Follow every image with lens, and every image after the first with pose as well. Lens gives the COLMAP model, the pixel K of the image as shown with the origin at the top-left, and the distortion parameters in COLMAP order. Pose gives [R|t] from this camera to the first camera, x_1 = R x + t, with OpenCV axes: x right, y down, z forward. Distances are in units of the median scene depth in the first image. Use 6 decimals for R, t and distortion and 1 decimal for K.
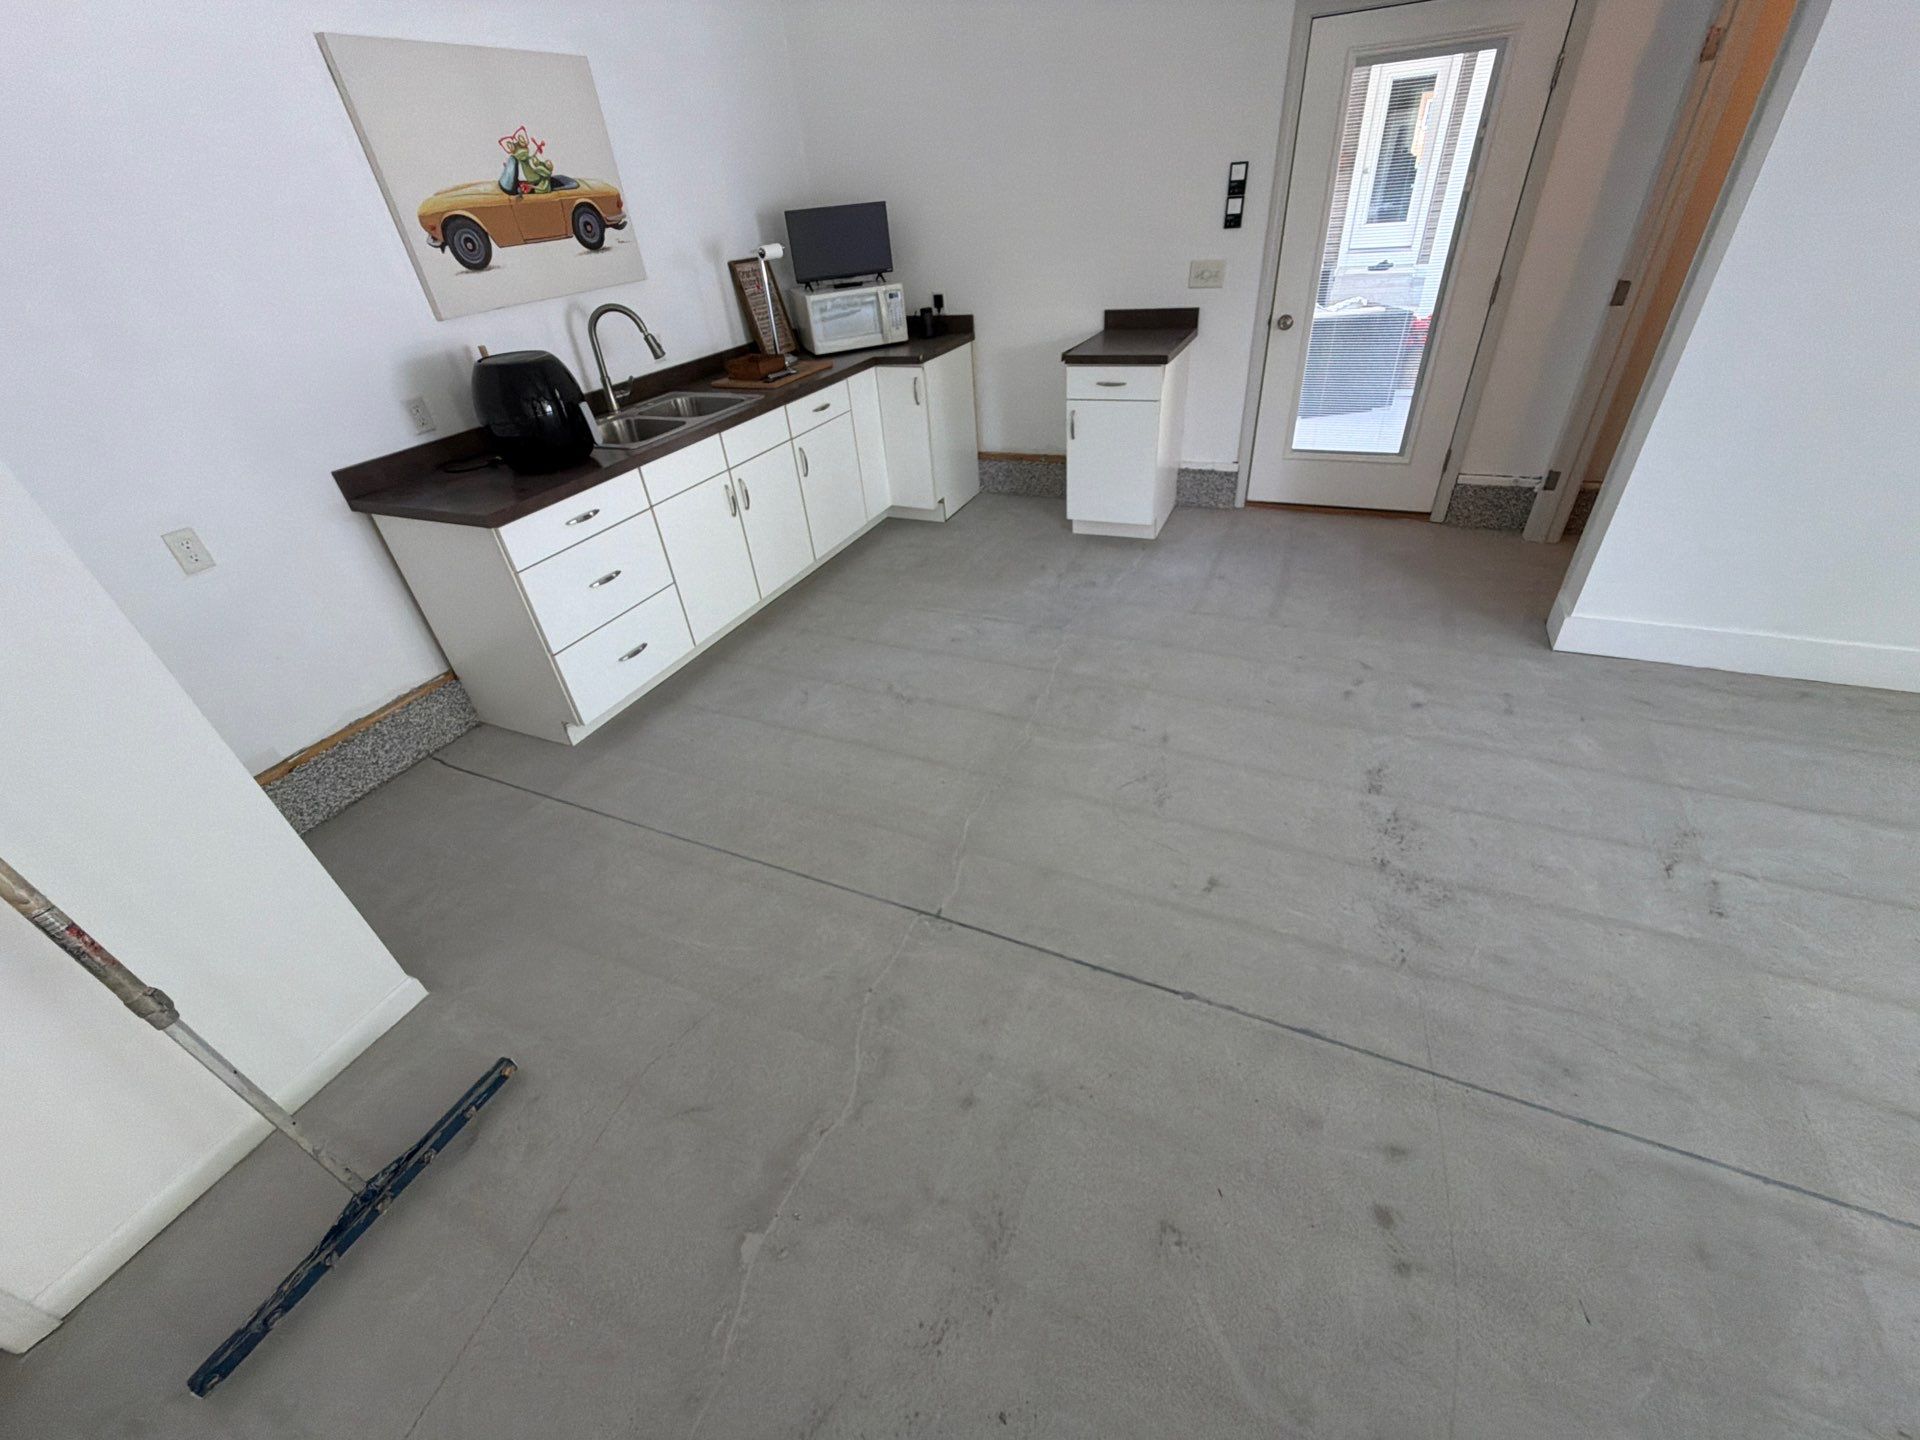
lens RADIAL K [[764.0, 0, 960.0], [0, 764.0, 720.0], [0, 0, 1]] dist [-0.001490, 0.000288]
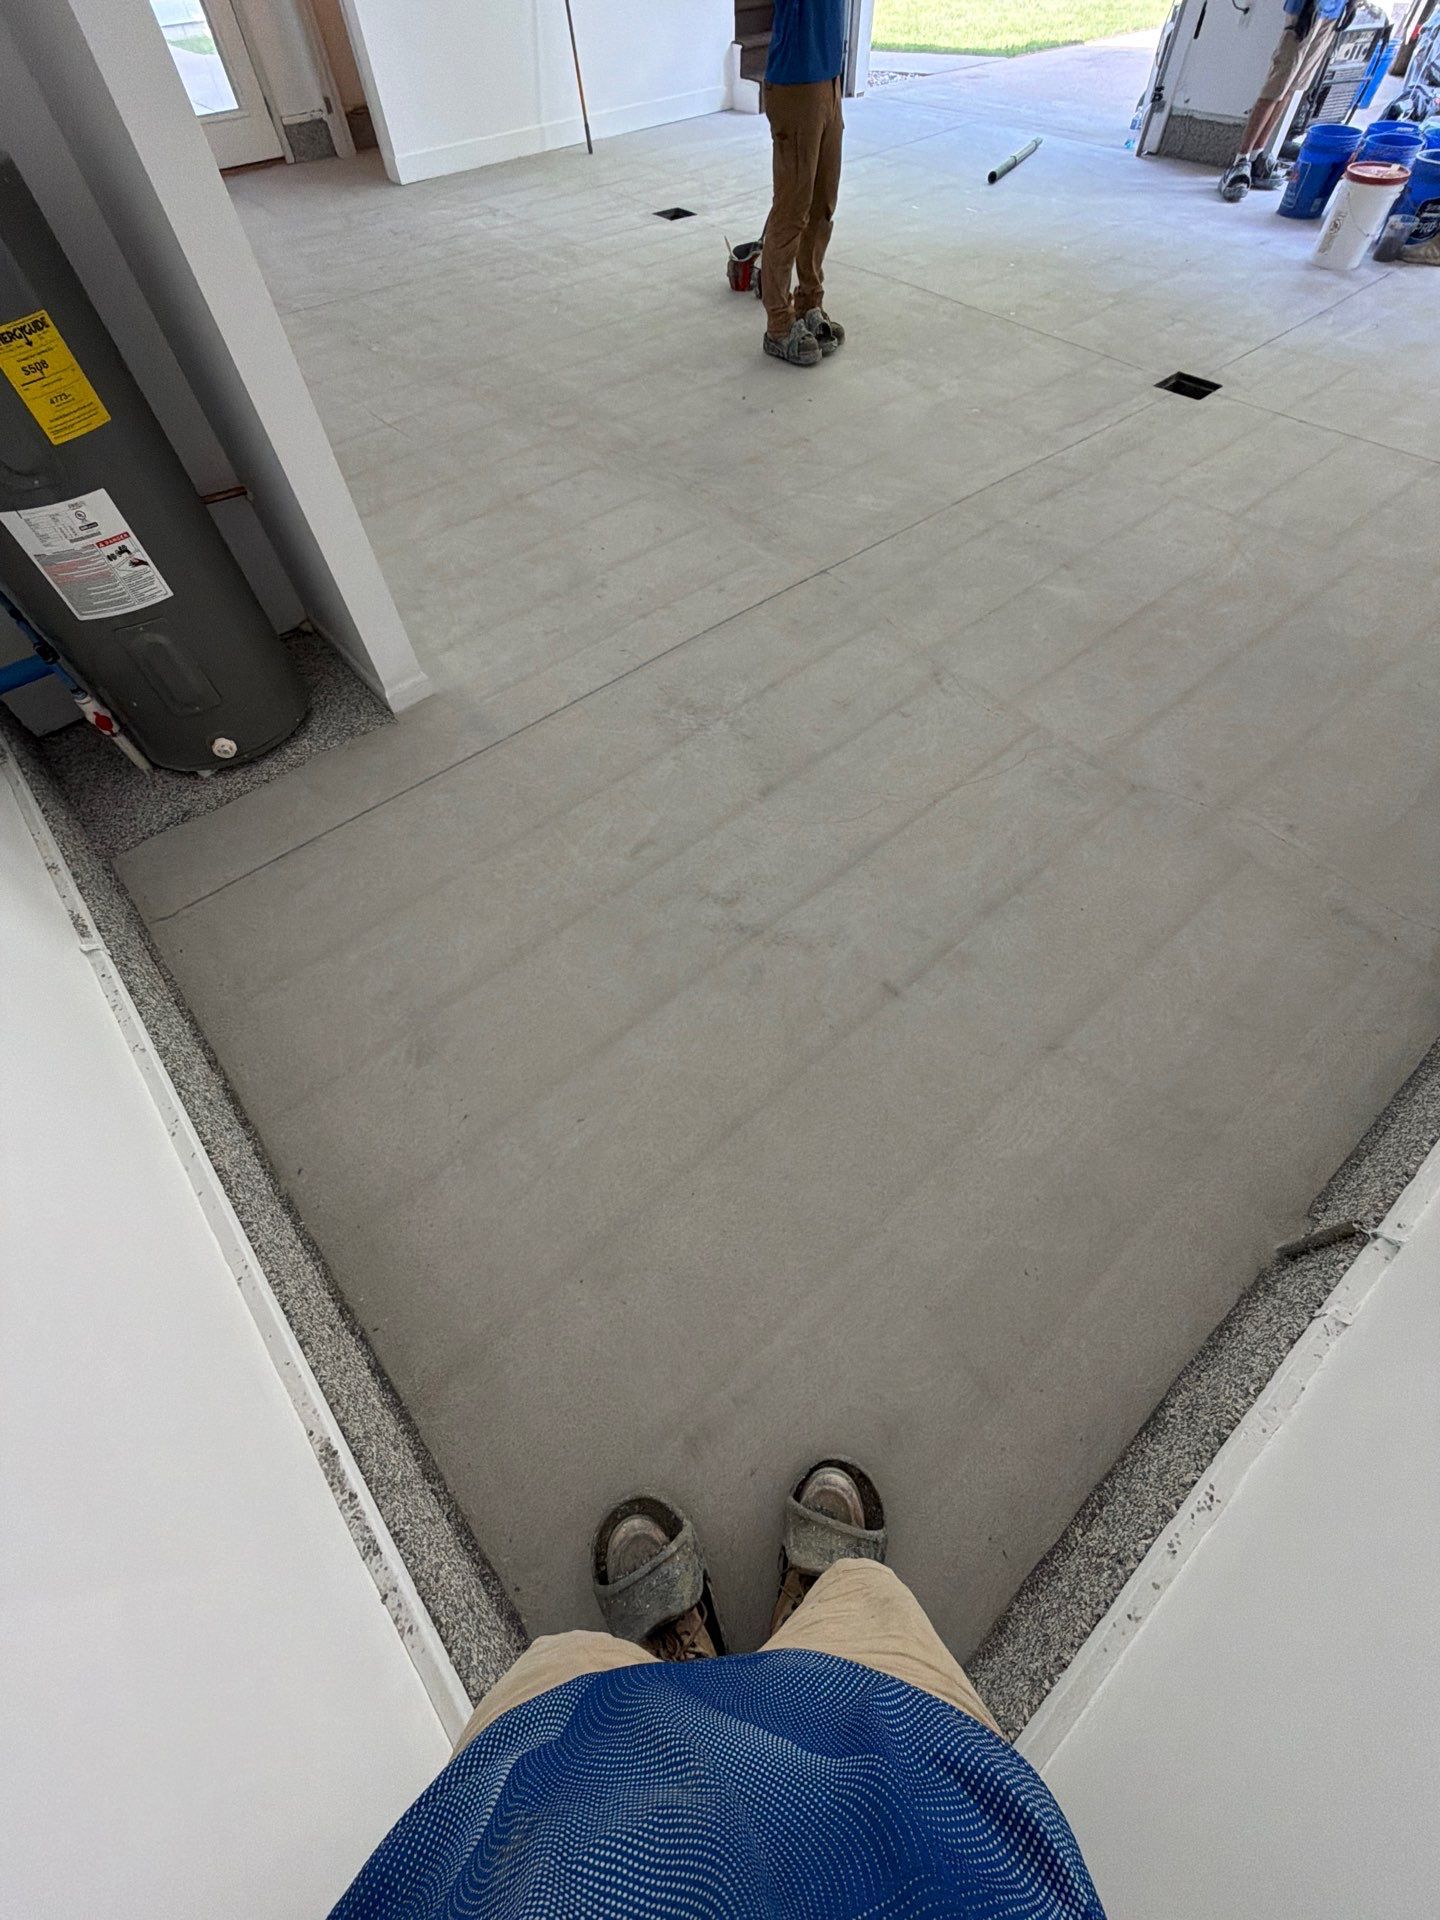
lens RADIAL K [[771.8, 0, 720.0], [0, 771.8, 960.0], [0, 0, 1]] dist [0.001416, -0.000424]
pose [[0.422328, -0.708481, 0.565415, -1.330426], [0.512545, 0.701129, 0.495698, 0.691752], [-0.747621, 0.080453, 0.659234, -0.733680]]
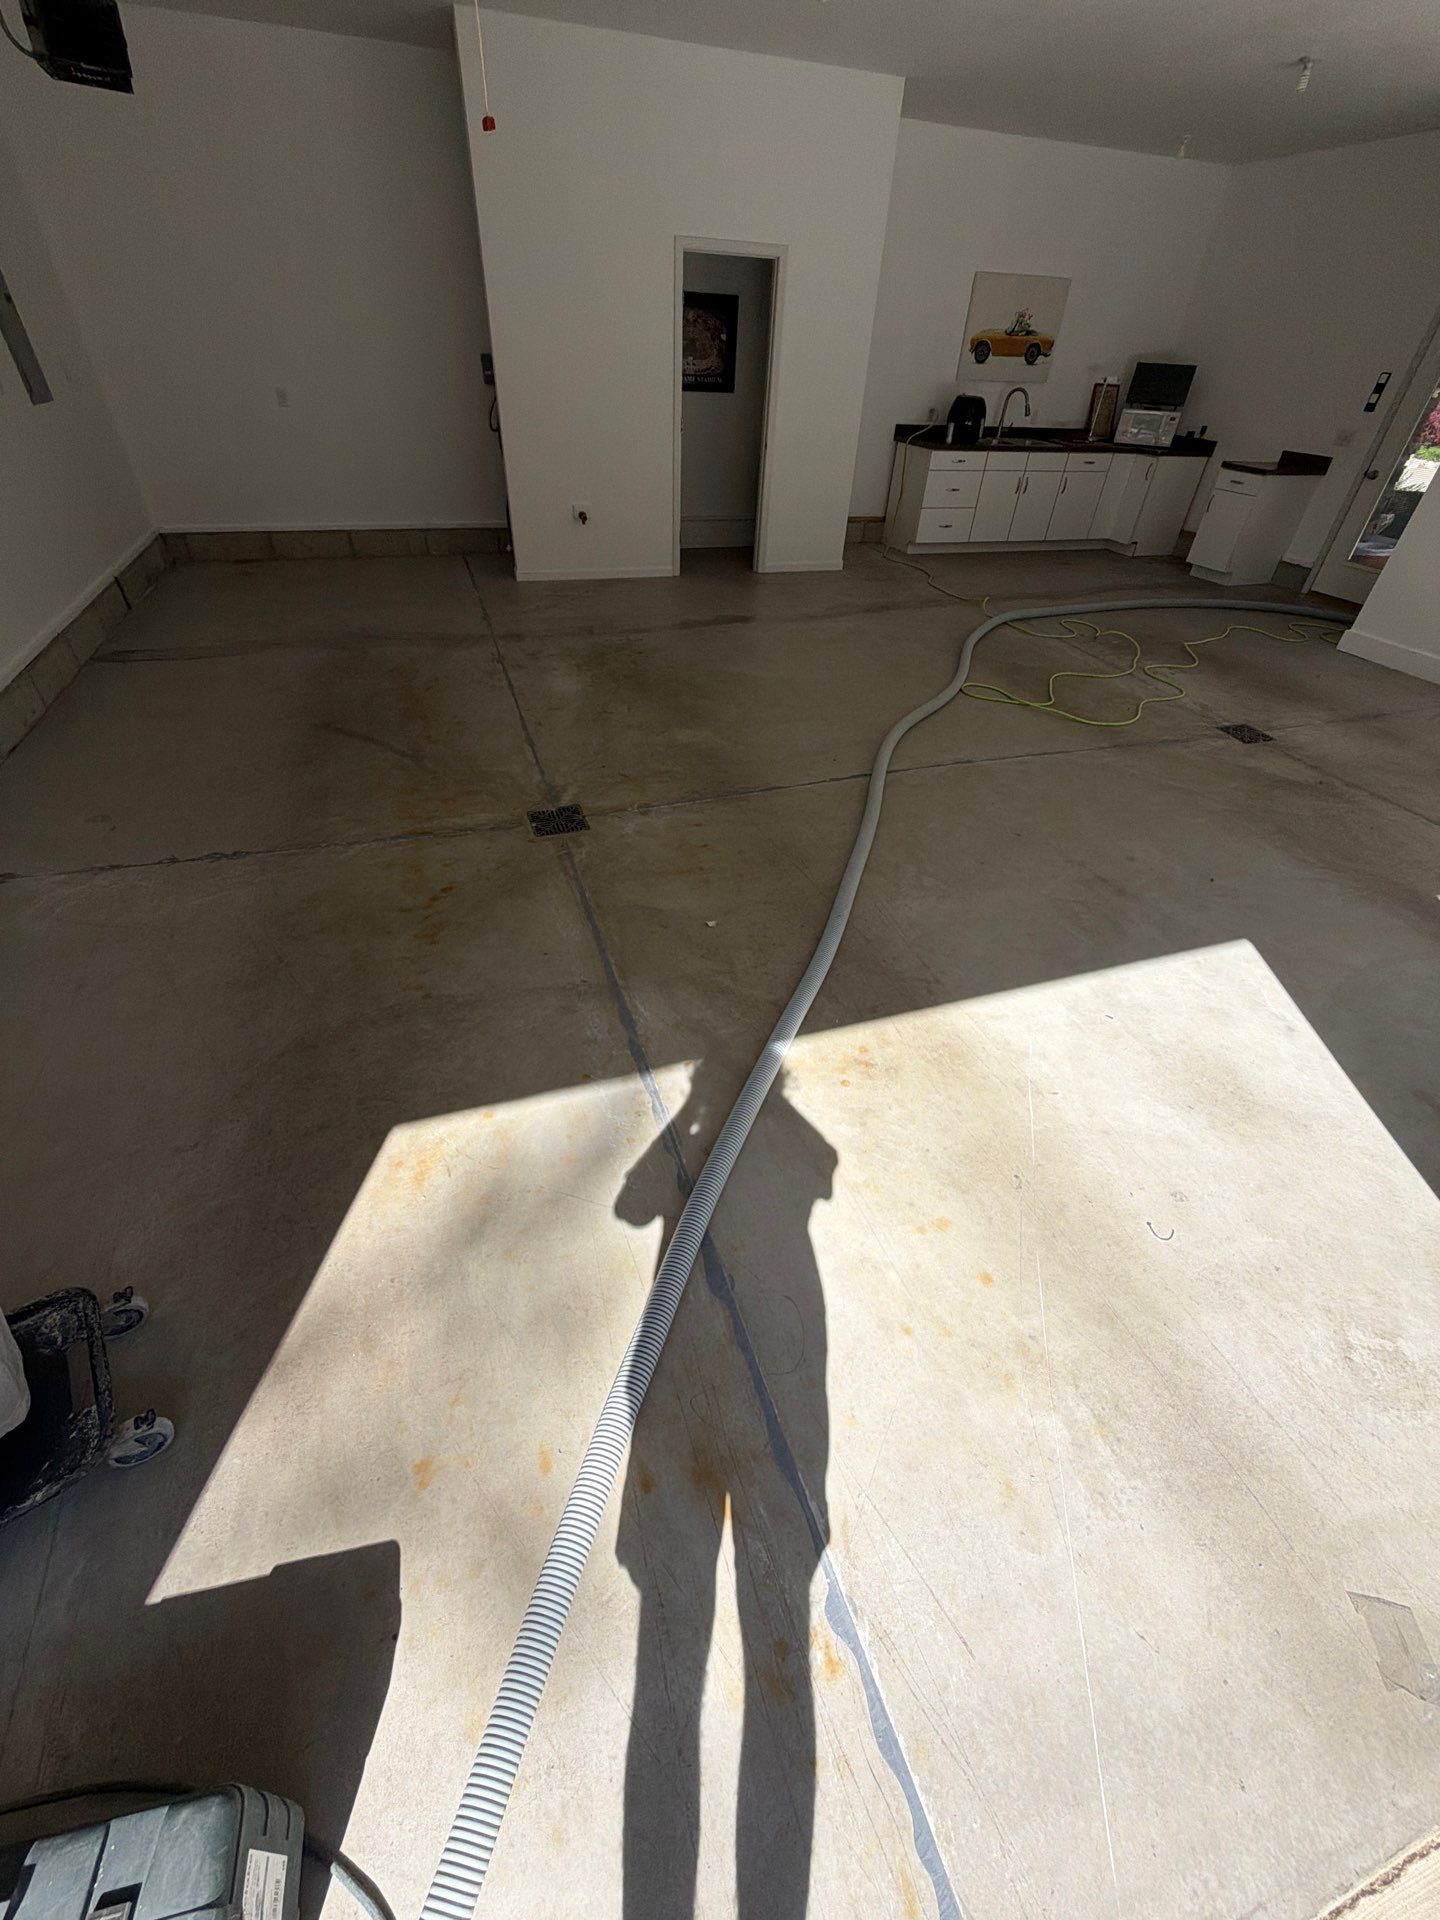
lens RADIAL K [[764.0, 0, 716.1], [0, 764.0, 956.7], [0, 0, 1]] dist [-0.001490, 0.000288]
pose [[0.675060, 0.544325, -0.498001, 1.010692], [-0.498853, 0.834089, 0.235460, 0.814192], [0.543544, 0.089480, 0.834598, -1.290637]]
